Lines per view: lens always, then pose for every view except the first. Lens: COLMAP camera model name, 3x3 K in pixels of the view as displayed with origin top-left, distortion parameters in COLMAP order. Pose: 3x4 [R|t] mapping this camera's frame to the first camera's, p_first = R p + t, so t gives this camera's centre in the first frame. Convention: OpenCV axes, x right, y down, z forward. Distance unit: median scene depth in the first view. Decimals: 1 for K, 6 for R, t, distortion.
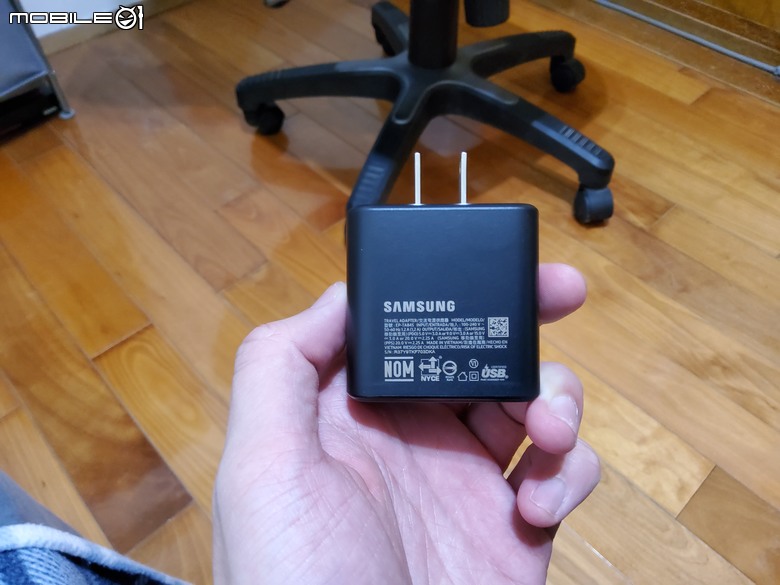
lens RADIAL K [[605.8, 0, 388.8], [0, 605.8, 291.5], [0, 0, 1]] dist [0.002336, -0.046206]
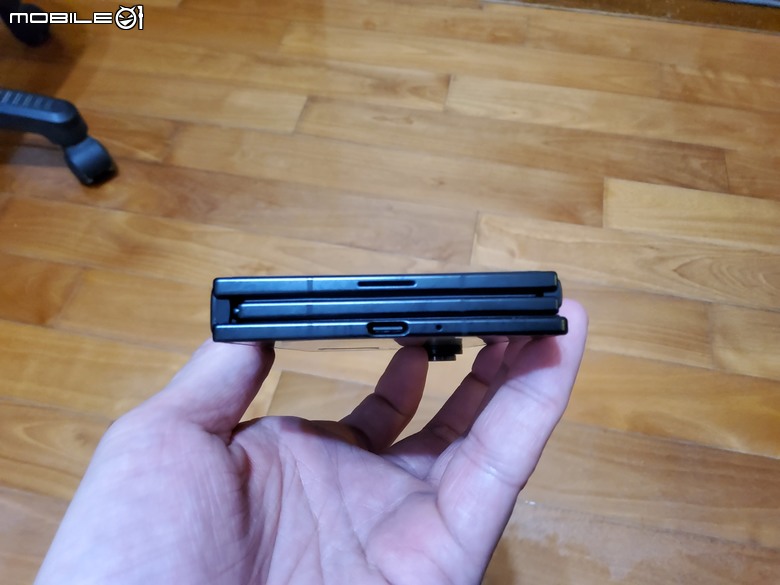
lens RADIAL K [[609.8, 0, 390.0], [0, 609.8, 292.5], [0, 0, 1]] dist [-0.004103, -0.044950]
pose [[0.819170, -0.476935, 0.318582, 0.318266], [0.441407, 0.878907, 0.180783, 0.055916], [-0.366225, -0.007468, 0.930496, 0.027338]]
